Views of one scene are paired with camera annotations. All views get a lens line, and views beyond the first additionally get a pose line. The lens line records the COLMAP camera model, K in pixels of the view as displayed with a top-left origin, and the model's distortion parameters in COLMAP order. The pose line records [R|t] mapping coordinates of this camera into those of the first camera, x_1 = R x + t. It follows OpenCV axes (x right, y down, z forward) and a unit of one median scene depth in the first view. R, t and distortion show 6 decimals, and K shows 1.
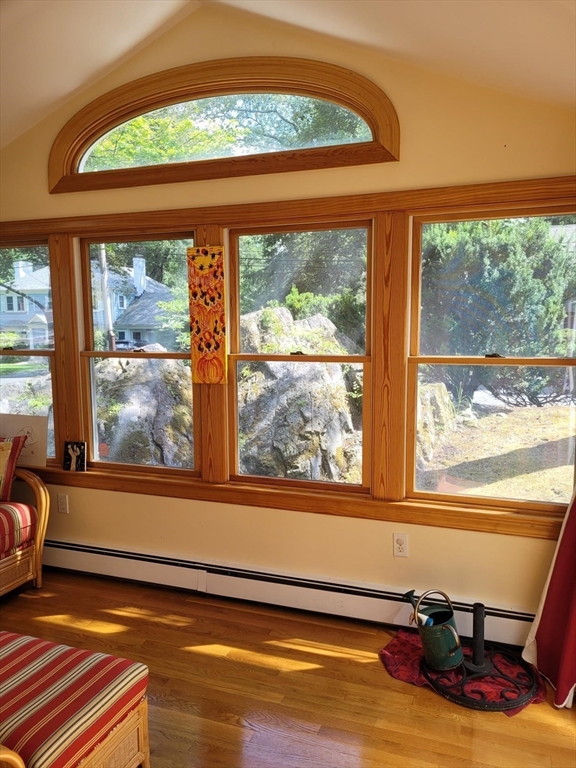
lens RADIAL K [[579.9, 0, 297.9], [0, 579.9, 389.0], [0, 0, 1]] dist [0.016866, -0.005331]
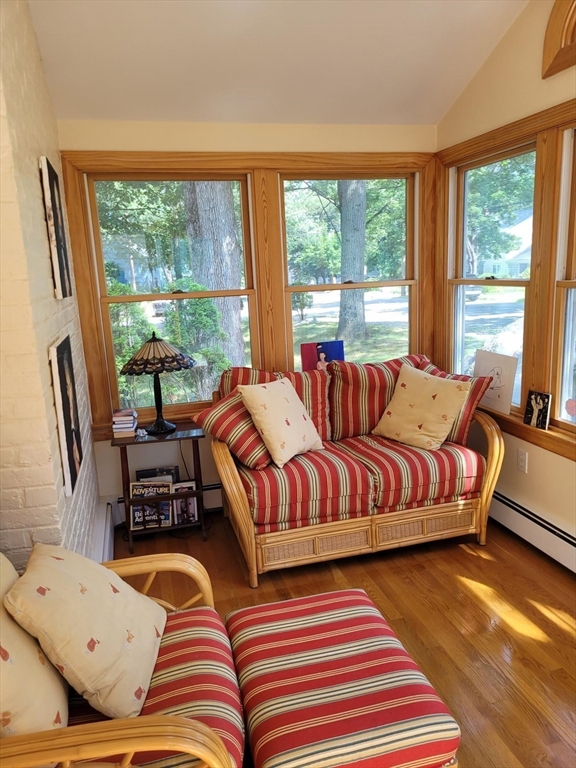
lens RADIAL K [[579.9, 0, 297.9], [0, 579.9, 389.0], [0, 0, 1]] dist [0.016866, -0.005331]
pose [[0.585395, 0.150714, -0.796617, 0.074084], [-0.055036, 0.987690, 0.146420, -0.016002], [0.808878, -0.041870, 0.586484, 0.245013]]
